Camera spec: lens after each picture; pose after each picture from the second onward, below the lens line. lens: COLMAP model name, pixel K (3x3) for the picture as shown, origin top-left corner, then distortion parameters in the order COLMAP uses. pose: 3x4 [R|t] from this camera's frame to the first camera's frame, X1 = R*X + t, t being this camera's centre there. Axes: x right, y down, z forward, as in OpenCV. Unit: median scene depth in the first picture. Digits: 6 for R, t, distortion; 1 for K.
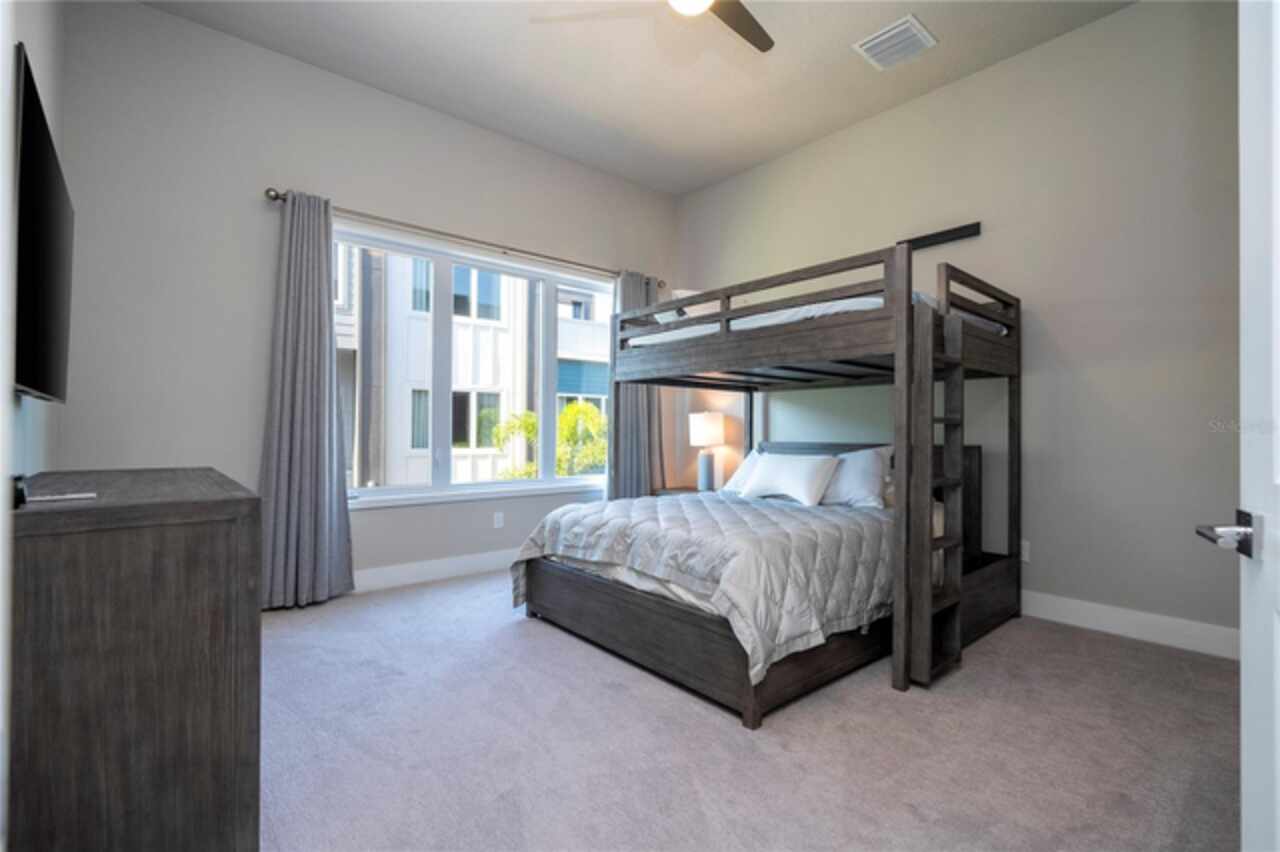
lens RADIAL K [[579.8, 0, 640.0], [0, 579.8, 426.0], [0, 0, 1]] dist [0.001705, 0.000333]
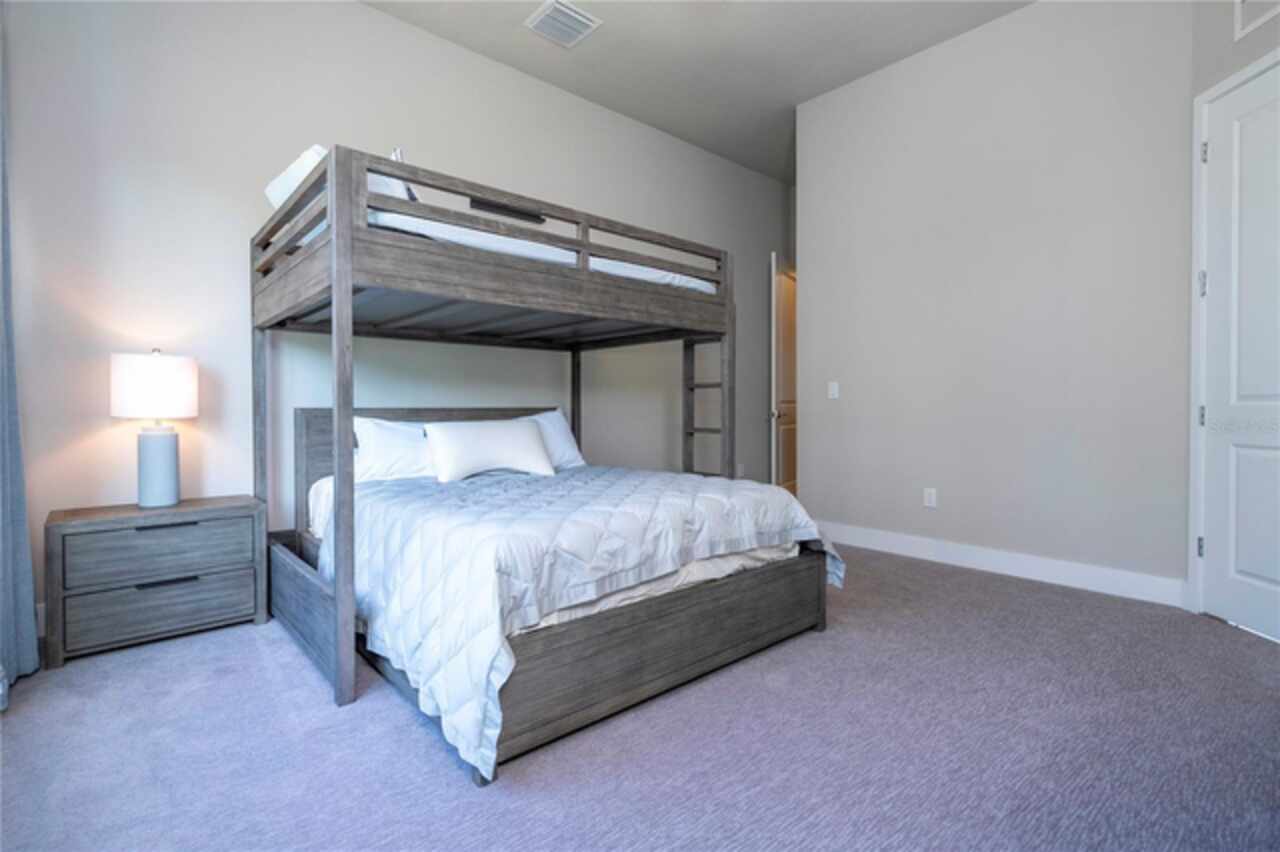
lens RADIAL K [[579.8, 0, 640.0], [0, 579.8, 426.0], [0, 0, 1]] dist [0.001705, 0.000333]
pose [[-0.015552, -0.035855, 0.999236, -0.753986], [-0.009242, 0.999319, 0.035714, 0.033341], [-0.999836, -0.008680, -0.015873, 1.039471]]
